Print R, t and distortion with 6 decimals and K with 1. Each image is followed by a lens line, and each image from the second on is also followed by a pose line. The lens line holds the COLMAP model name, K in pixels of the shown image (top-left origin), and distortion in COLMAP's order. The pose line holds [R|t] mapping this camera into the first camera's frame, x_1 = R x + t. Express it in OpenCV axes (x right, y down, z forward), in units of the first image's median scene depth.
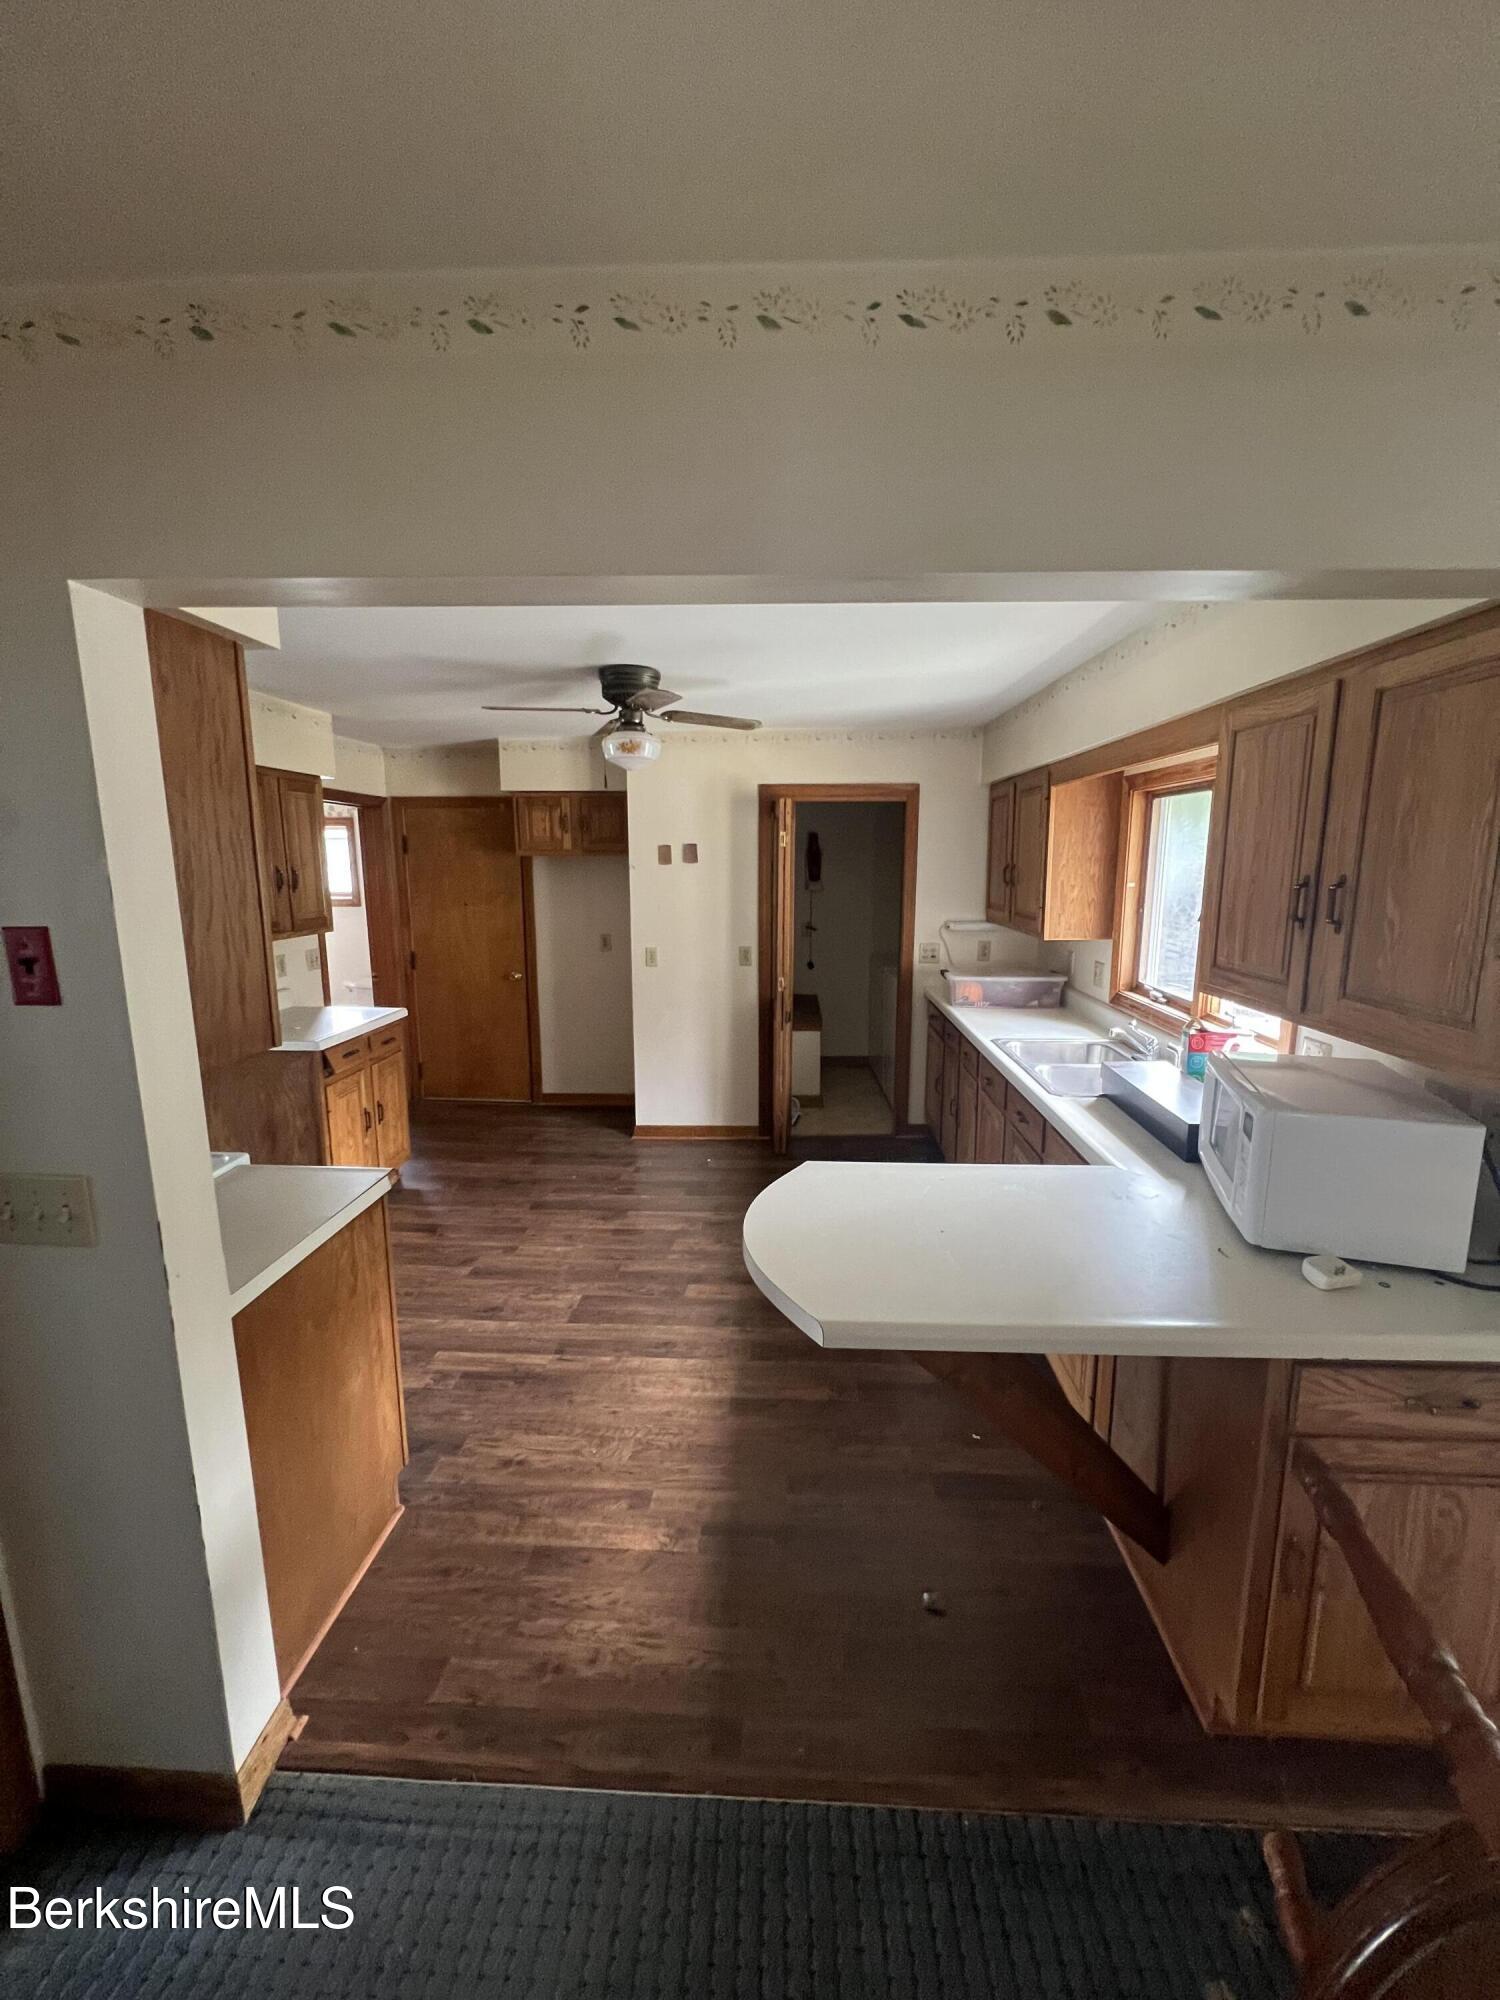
lens RADIAL K [[792.3, 0, 750.0], [0, 792.3, 1000.0], [0, 0, 1]] dist [-0.000851, -0.000045]
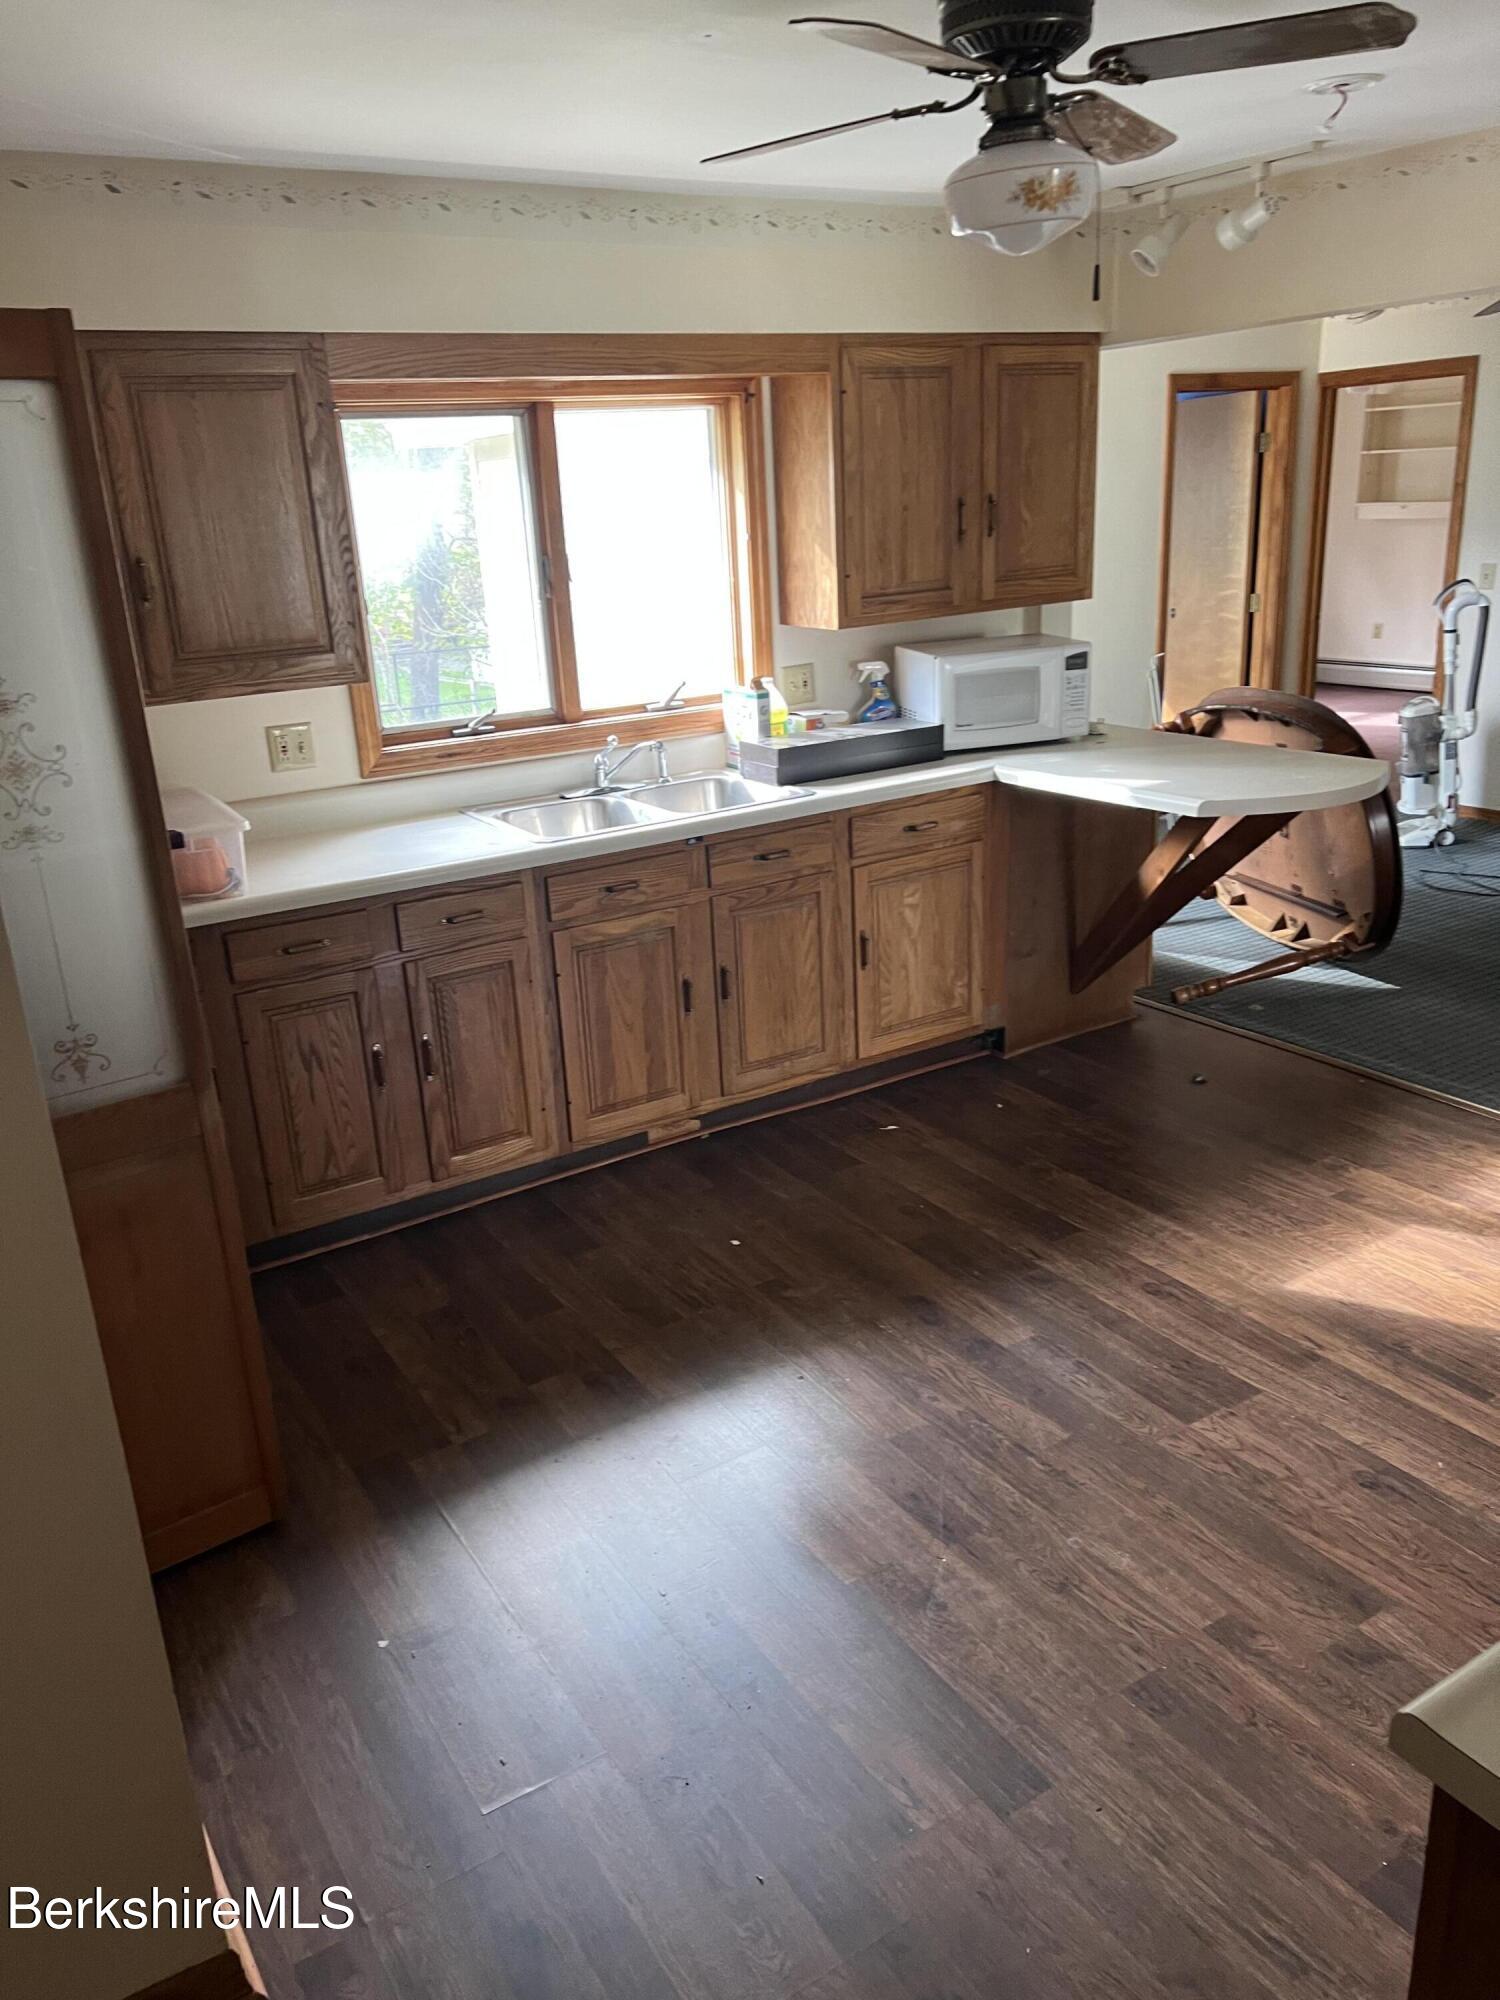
lens RADIAL K [[1526.9, 0, 750.0], [0, 1526.9, 1000.0], [0, 0, 1]] dist [0.058275, 0.000736]
pose [[-0.572339, -0.238081, 0.784695, -0.766689], [0.197048, 0.888955, 0.413437, -0.314085], [-0.795990, 0.391249, -0.461870, 1.610823]]
